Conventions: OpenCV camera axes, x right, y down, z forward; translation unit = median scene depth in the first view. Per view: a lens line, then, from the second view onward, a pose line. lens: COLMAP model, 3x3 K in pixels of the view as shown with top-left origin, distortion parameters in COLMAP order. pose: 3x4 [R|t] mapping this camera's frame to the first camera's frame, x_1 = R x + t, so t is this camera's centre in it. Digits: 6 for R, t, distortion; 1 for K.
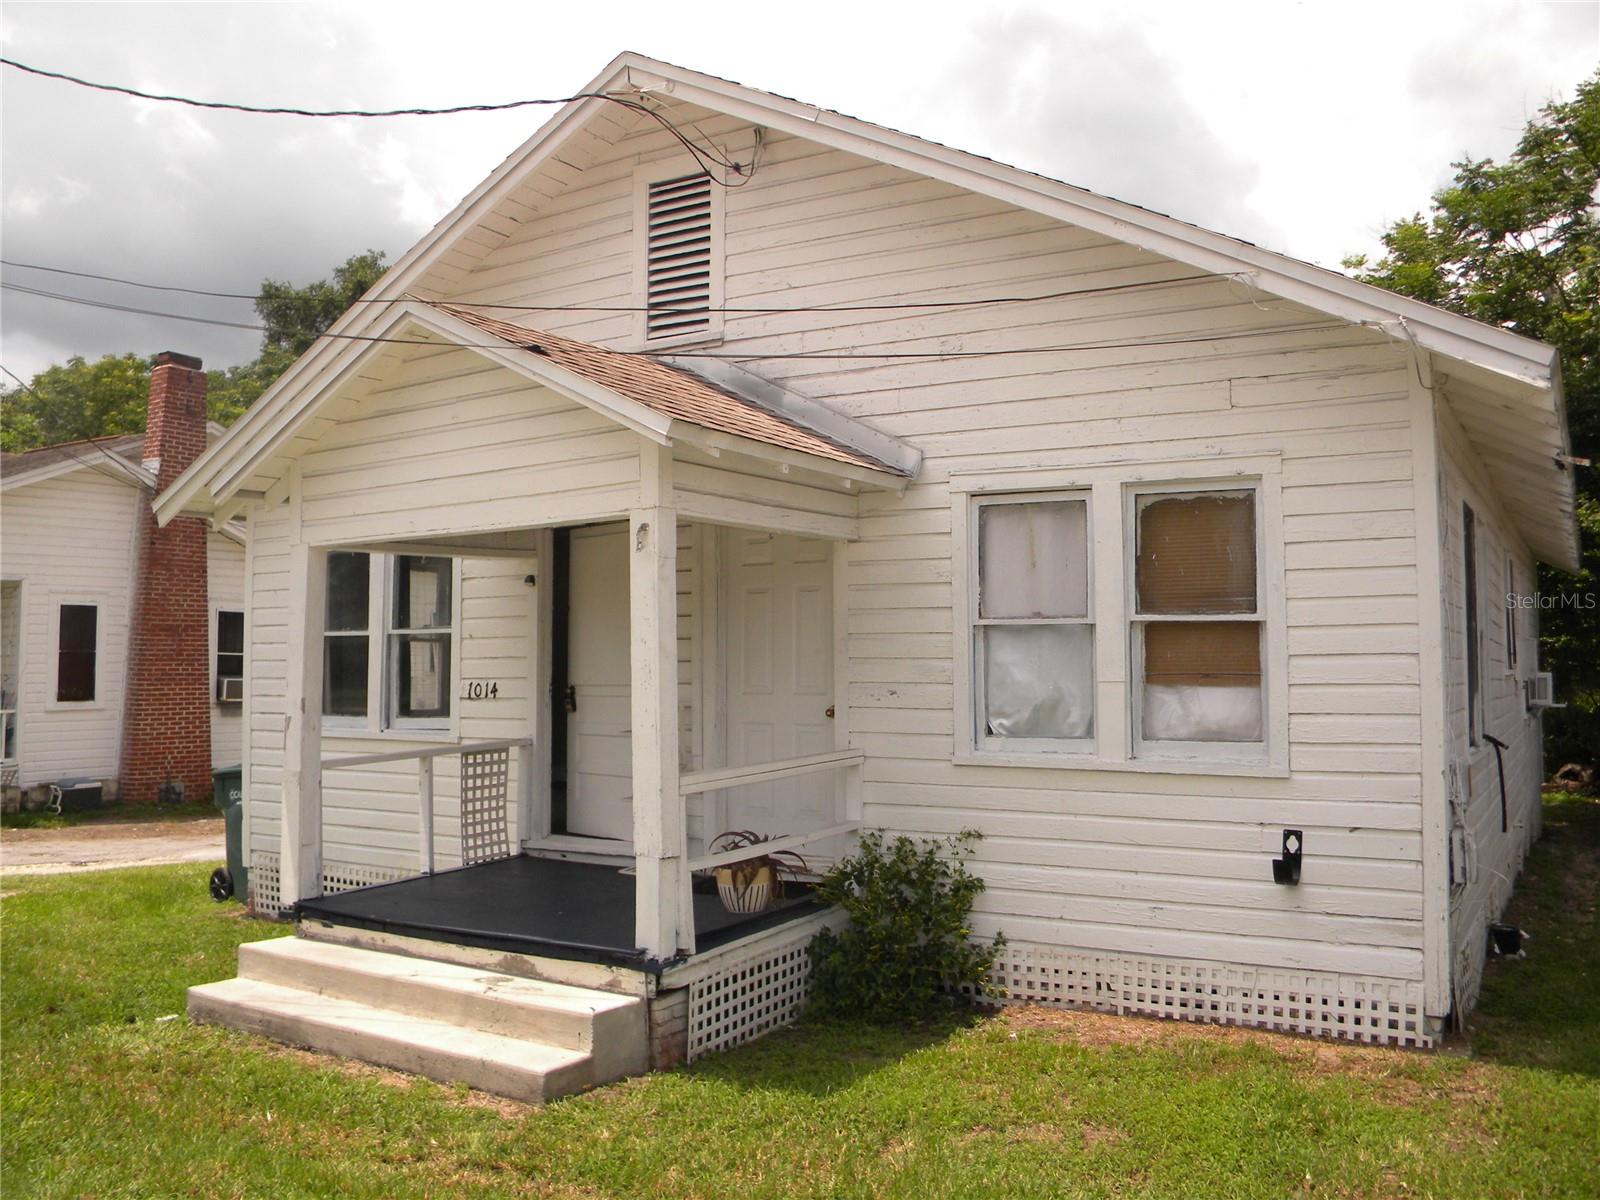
lens RADIAL K [[1345.1, 0, 799.4], [0, 1345.1, 603.8], [0, 0, 1]] dist [-0.113639, 0.071385]
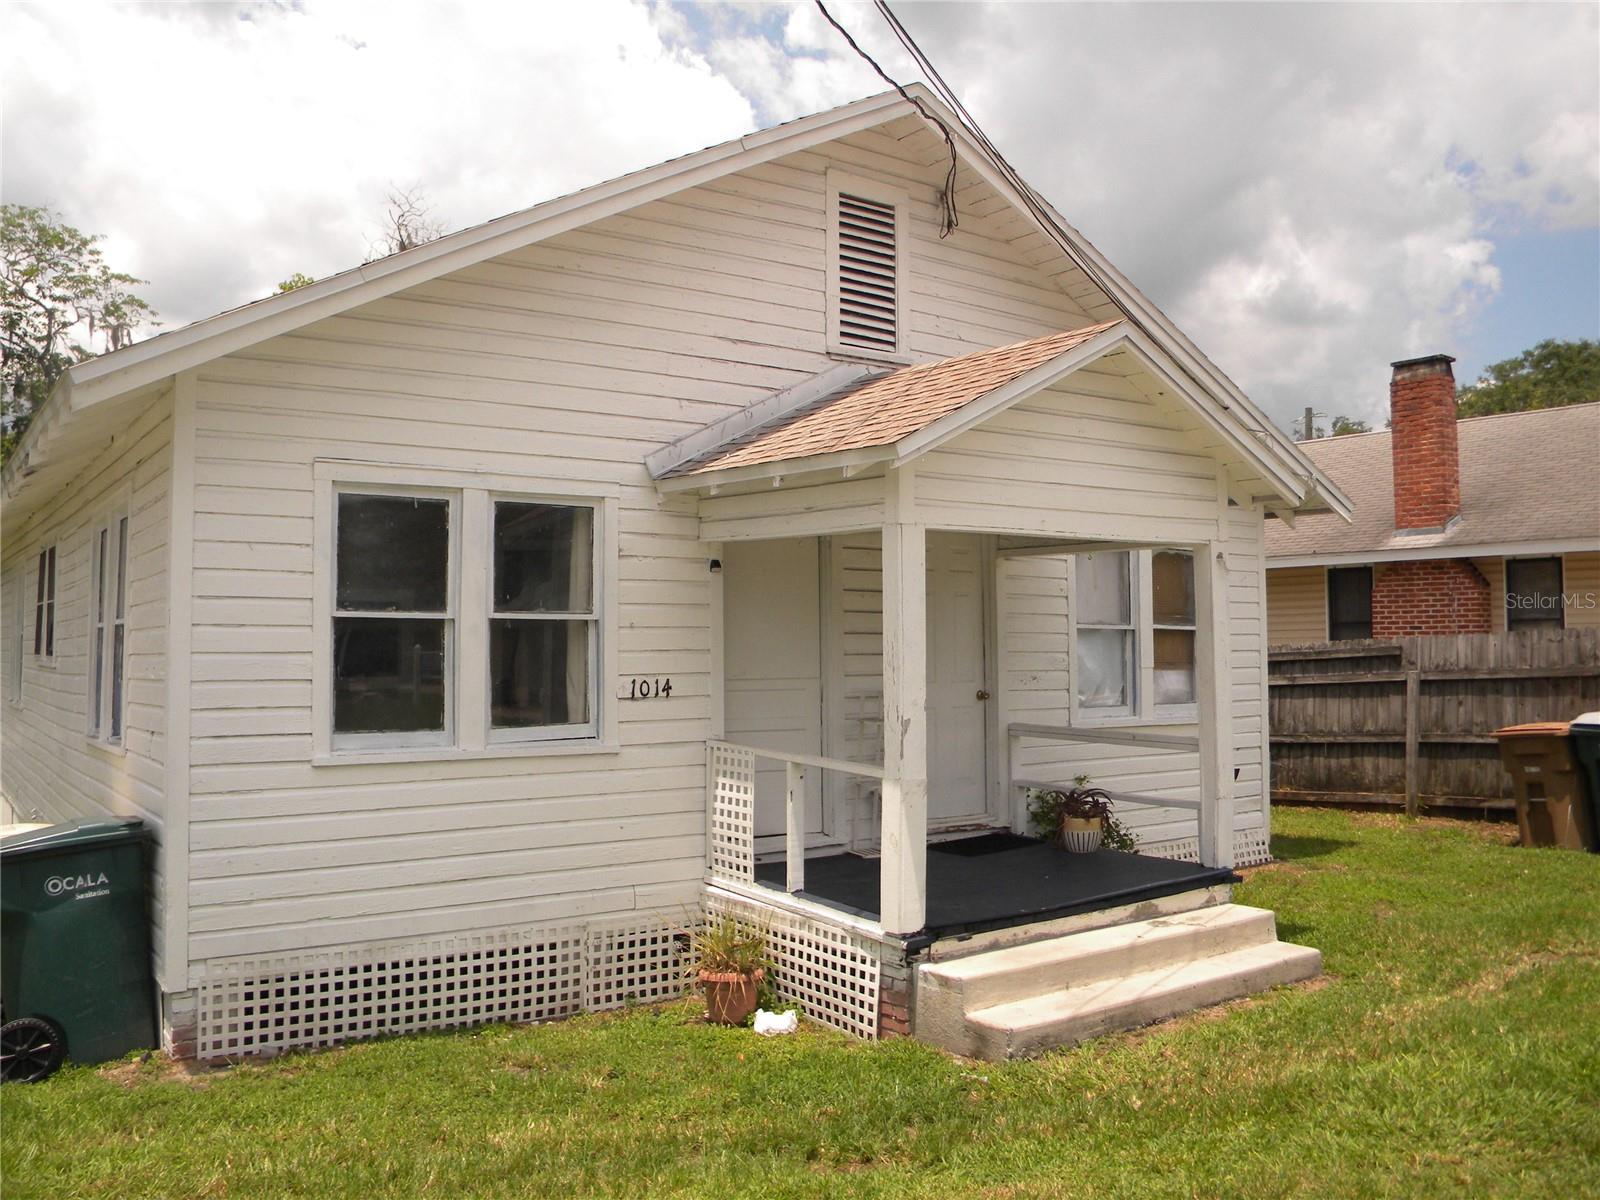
lens RADIAL K [[1345.1, 0, 799.0], [0, 1345.1, 592.6], [0, 0, 1]] dist [-0.113639, 0.071385]
pose [[0.362605, 0.043684, 0.930918, -1.050236], [-0.041329, 0.998672, -0.030766, 0.027268], [-0.931026, -0.027318, 0.363929, 0.630260]]
